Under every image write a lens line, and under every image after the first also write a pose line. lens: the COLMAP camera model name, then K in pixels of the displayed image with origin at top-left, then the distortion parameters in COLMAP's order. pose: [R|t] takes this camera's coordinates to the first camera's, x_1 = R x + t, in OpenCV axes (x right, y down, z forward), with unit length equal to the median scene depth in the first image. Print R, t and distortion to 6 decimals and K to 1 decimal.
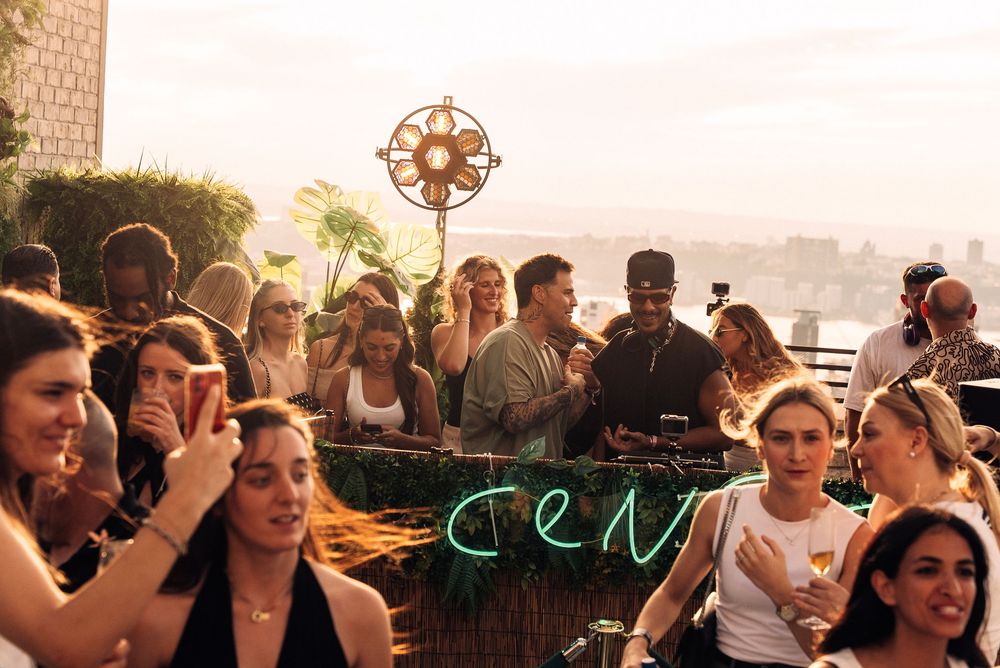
lens RADIAL K [[1959.3, 0, 500.0], [0, 1959.3, 334.0], [0, 0, 1]] dist [0.056488, 0.184291]
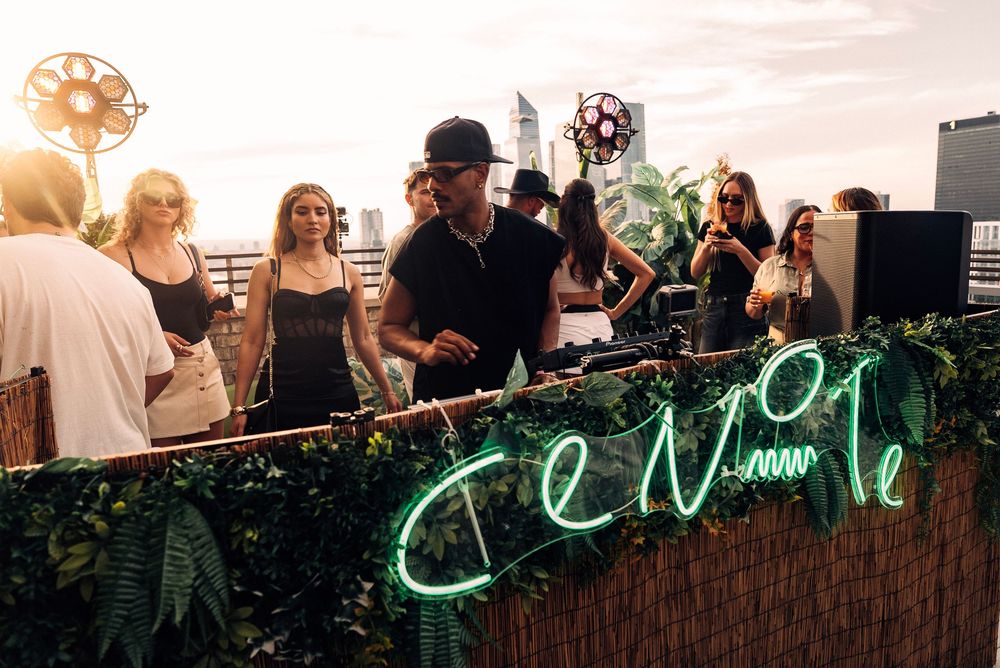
lens RADIAL K [[664.4, 0, 501.0], [0, 664.4, 332.8], [0, 0, 1]] dist [0.001420, -0.000879]
pose [[0.827106, -0.171014, 0.535396, -0.085196], [0.119687, 0.984328, 0.129512, 0.020621], [-0.549154, -0.043040, 0.834612, 0.829547]]
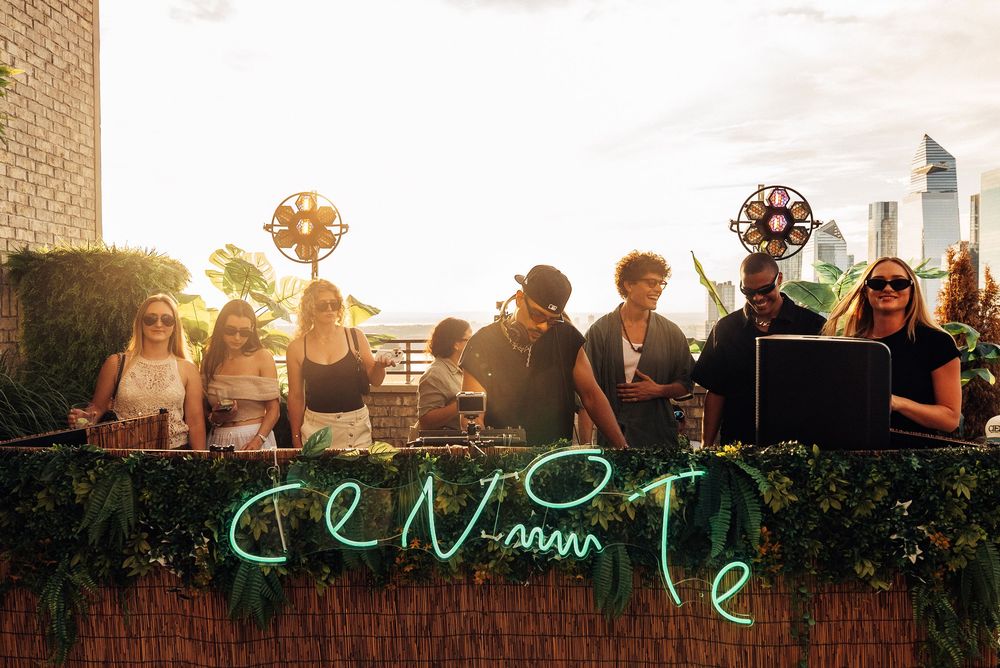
lens RADIAL K [[753.4, 0, 452.6], [0, 753.4, 331.5], [0, 0, 1]] dist [0.001077, -0.001694]
pose [[0.996224, -0.067328, 0.054818, 0.061730], [0.069500, 0.996830, -0.038724, 0.026063], [-0.052037, 0.042387, 0.997745, 0.633723]]
